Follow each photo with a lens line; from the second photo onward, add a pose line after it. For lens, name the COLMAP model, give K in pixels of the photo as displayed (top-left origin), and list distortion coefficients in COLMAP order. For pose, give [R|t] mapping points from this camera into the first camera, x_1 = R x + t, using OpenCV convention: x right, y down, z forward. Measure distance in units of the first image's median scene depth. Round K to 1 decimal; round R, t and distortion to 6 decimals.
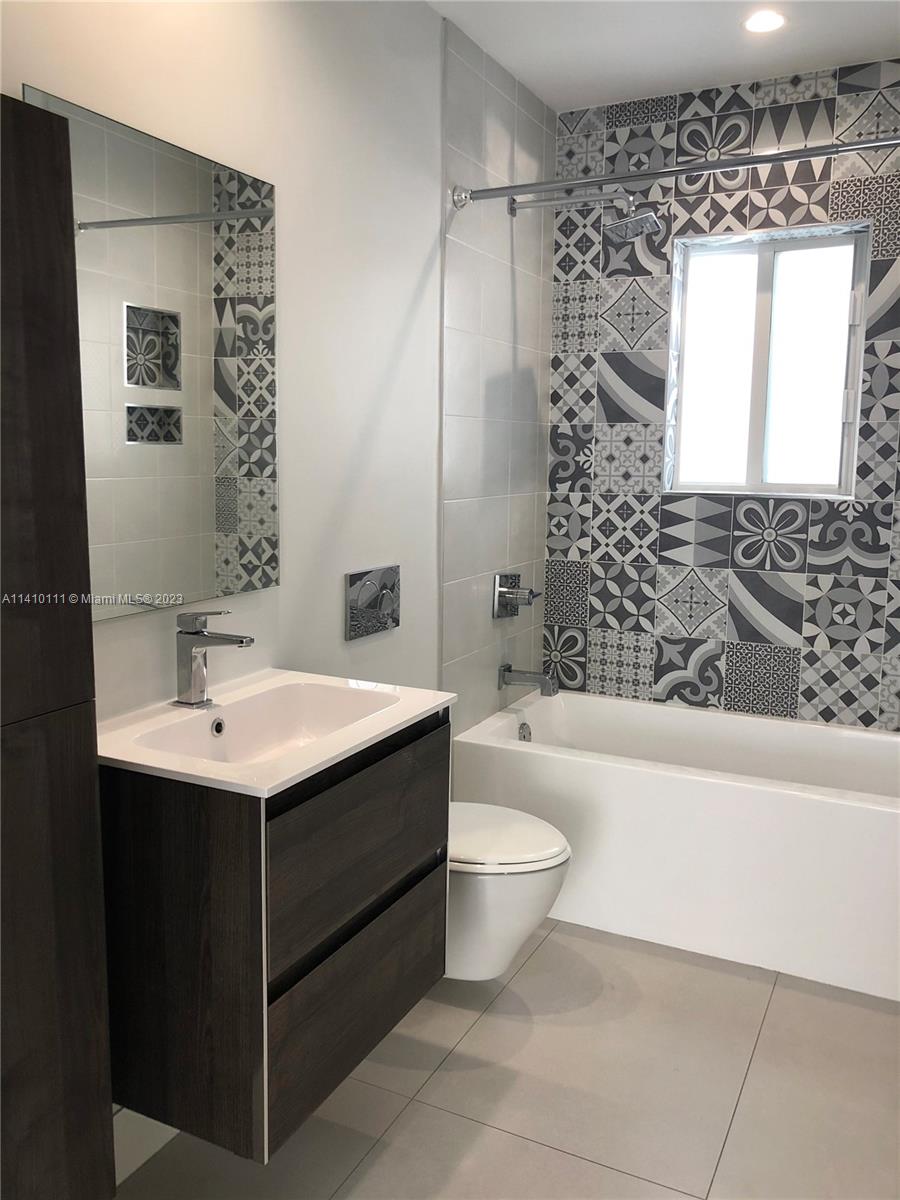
lens RADIAL K [[989.6, 0, 449.5], [0, 989.6, 602.8], [0, 0, 1]] dist [0.041169, -0.042491]
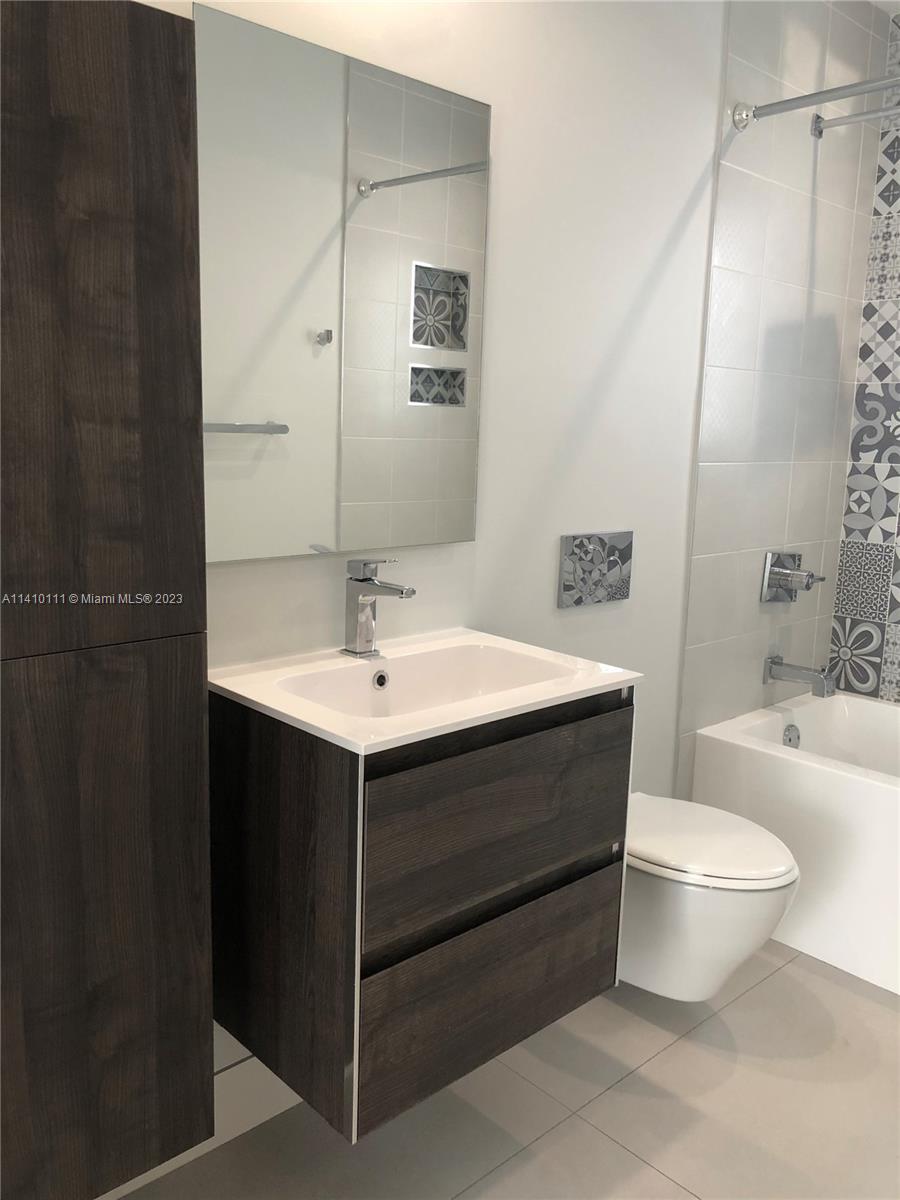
lens RADIAL K [[989.6, 0, 444.3], [0, 989.6, 599.9], [0, 0, 1]] dist [0.041169, -0.042491]
pose [[0.936724, 0.078067, -0.341254, 0.105318], [-0.072532, 0.996945, 0.028971, 0.011459], [0.342473, -0.002386, 0.939525, 0.089358]]
